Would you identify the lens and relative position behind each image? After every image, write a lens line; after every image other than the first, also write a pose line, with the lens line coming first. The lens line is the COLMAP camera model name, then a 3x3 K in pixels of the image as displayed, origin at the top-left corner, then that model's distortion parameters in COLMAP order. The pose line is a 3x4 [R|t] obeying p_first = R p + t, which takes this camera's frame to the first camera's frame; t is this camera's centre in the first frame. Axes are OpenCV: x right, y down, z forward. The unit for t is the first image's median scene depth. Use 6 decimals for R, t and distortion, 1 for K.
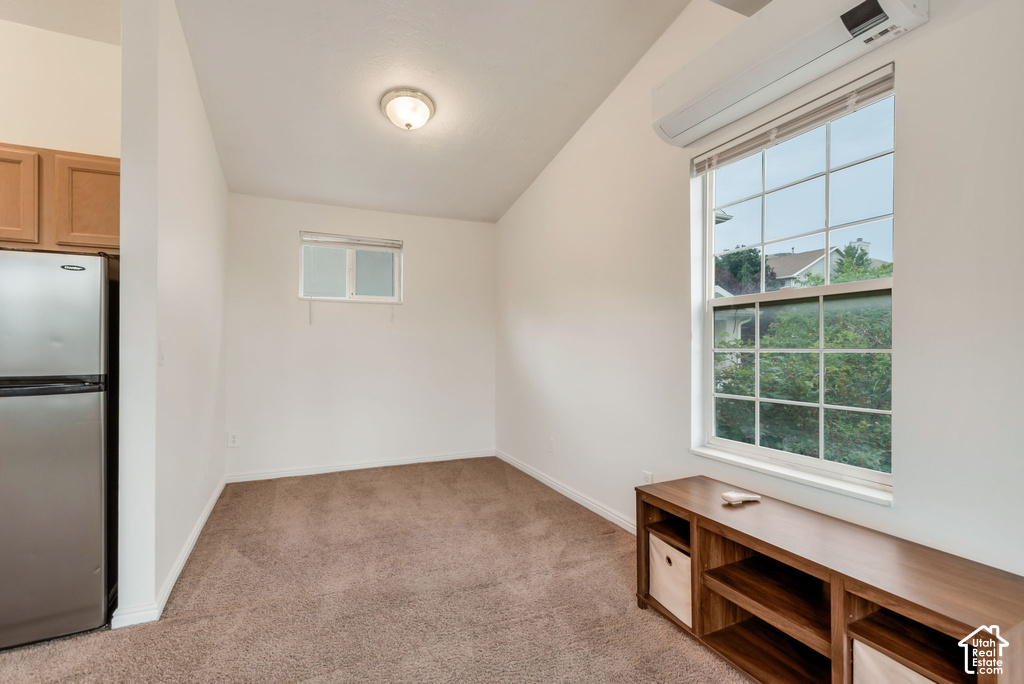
lens RADIAL K [[461.5, 0, 508.4], [0, 461.5, 344.6], [0, 0, 1]] dist [0.003378, -0.000142]
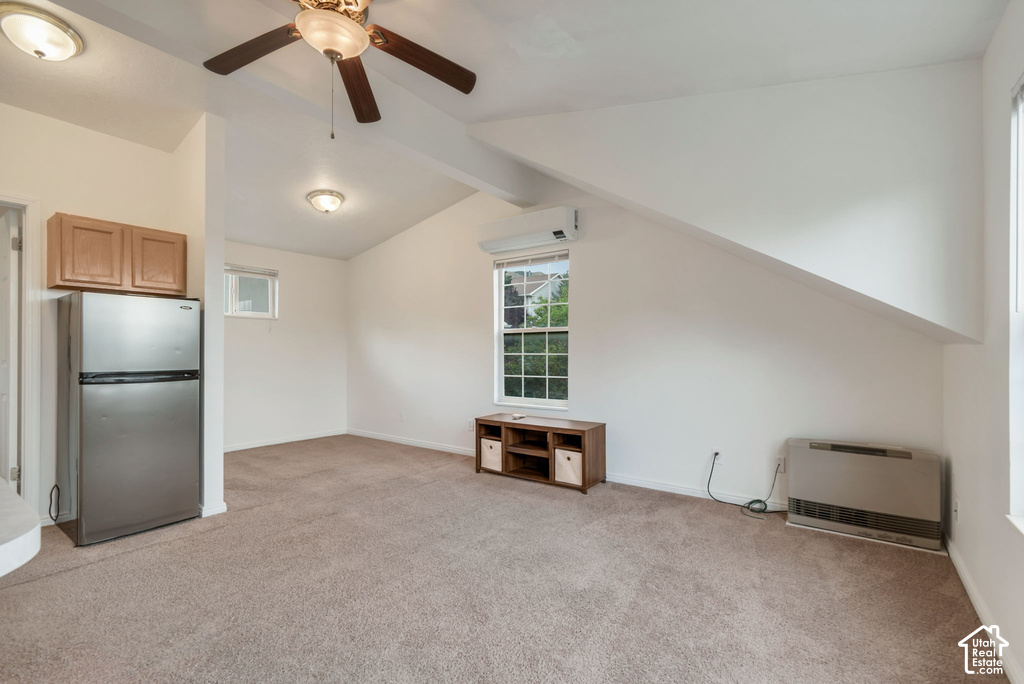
lens RADIAL K [[461.5, 0, 511.6], [0, 461.5, 346.7], [0, 0, 1]] dist [0.003378, -0.000142]
pose [[0.870305, 0.003864, 0.492499, -0.576721], [-0.000402, 0.999974, -0.007135, -0.006792], [-0.492514, 0.006012, 0.870284, -0.865886]]
